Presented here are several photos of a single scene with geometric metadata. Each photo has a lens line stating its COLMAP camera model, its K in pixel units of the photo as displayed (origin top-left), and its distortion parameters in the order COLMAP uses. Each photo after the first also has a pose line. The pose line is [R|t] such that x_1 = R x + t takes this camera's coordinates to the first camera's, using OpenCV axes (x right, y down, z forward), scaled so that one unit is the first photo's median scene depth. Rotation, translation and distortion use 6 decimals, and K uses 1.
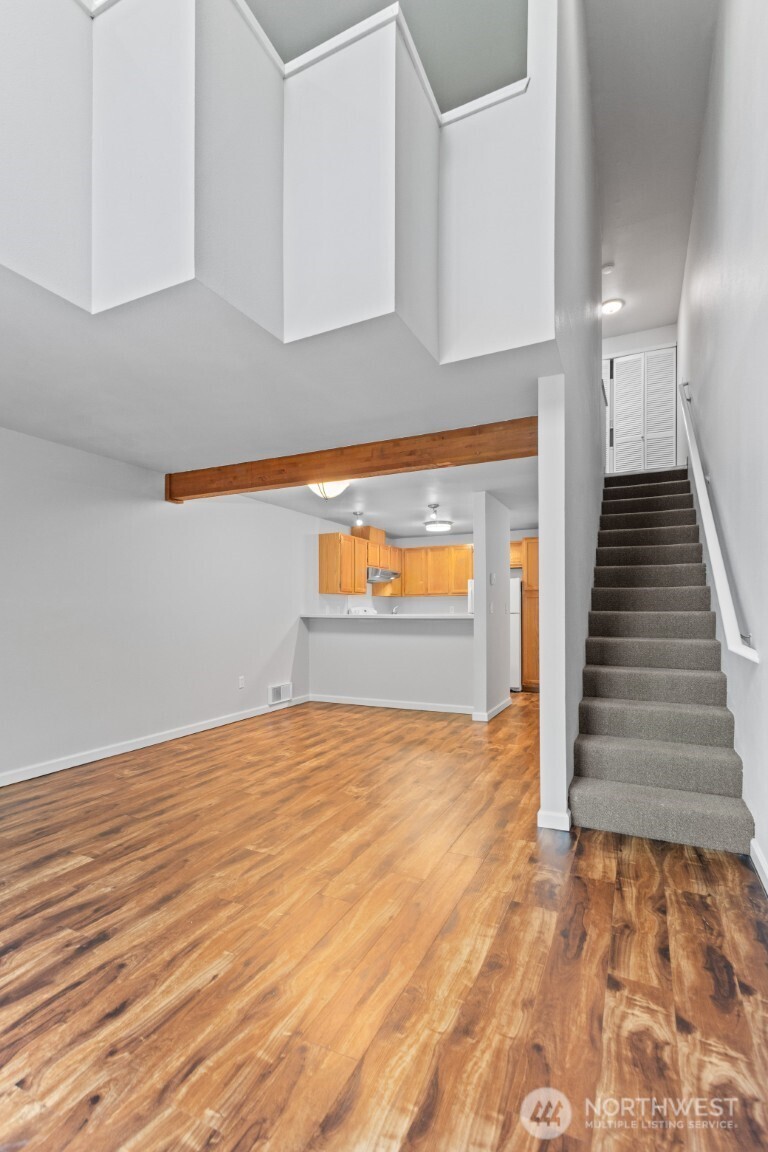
lens RADIAL K [[538.1, 0, 371.7], [0, 538.1, 612.0], [0, 0, 1]] dist [0.001659, 0.000124]
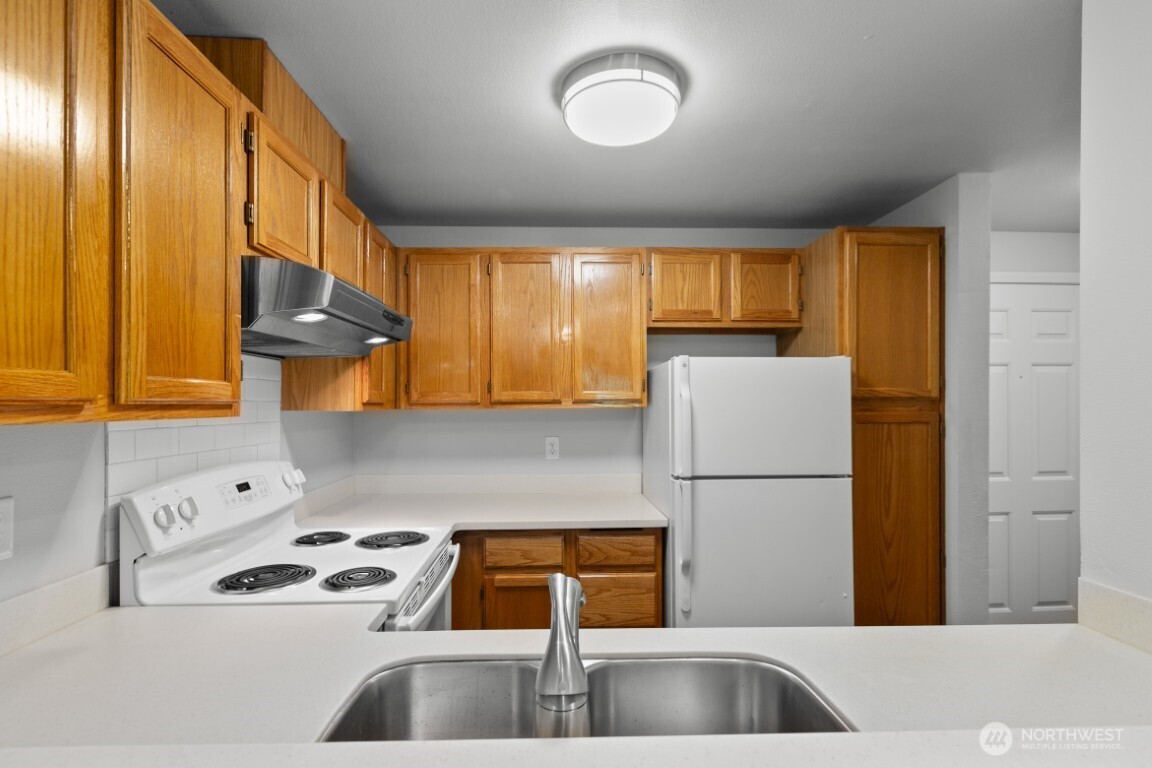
lens RADIAL K [[523.6, 0, 572.0], [0, 523.6, 404.2], [0, 0, 1]] dist [0.000680, -0.000388]
pose [[0.880137, 0.002350, 0.474713, 0.008005], [-0.001074, 0.999995, -0.002960, -0.073866], [-0.474718, 0.002095, 0.880135, 1.675940]]
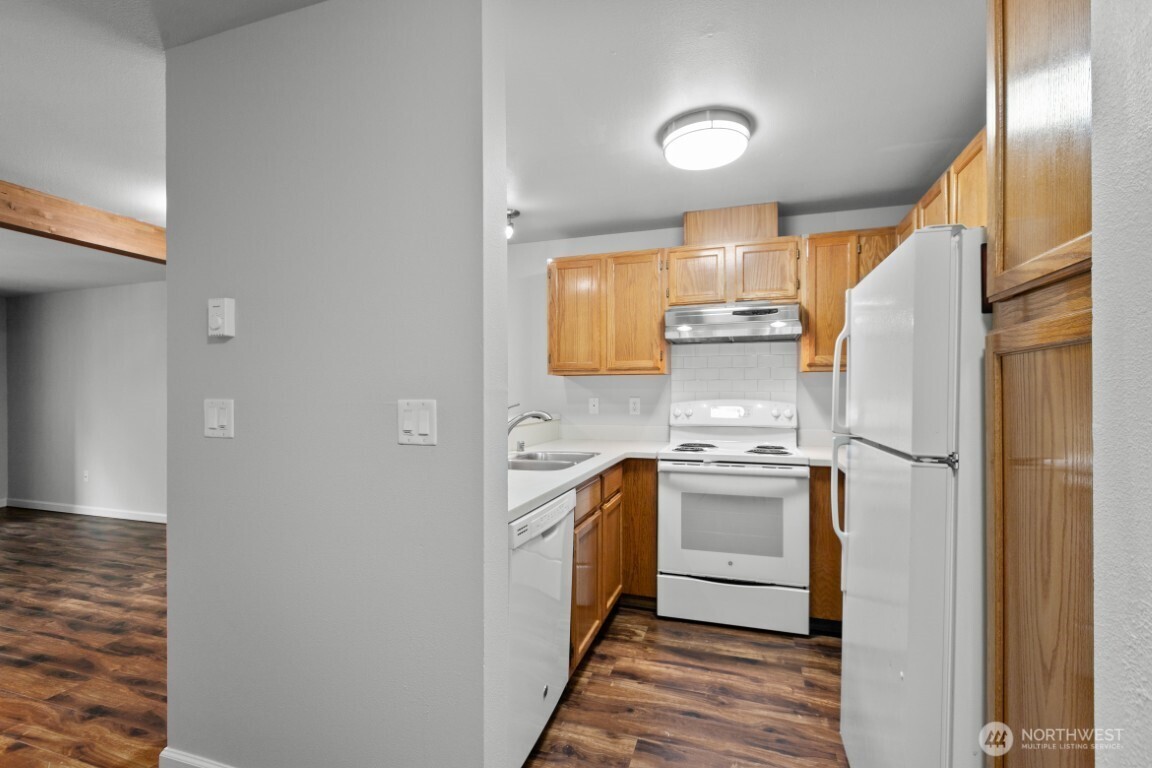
lens RADIAL K [[521.5, 0, 572.3], [0, 521.5, 394.3], [0, 0, 1]] dist [0.000573, -0.000286]
pose [[0.136798, 0.003375, -0.990593, 0.831747], [-0.000412, 0.999994, 0.003351, -0.033958], [0.990599, -0.000051, 0.136798, 1.804972]]
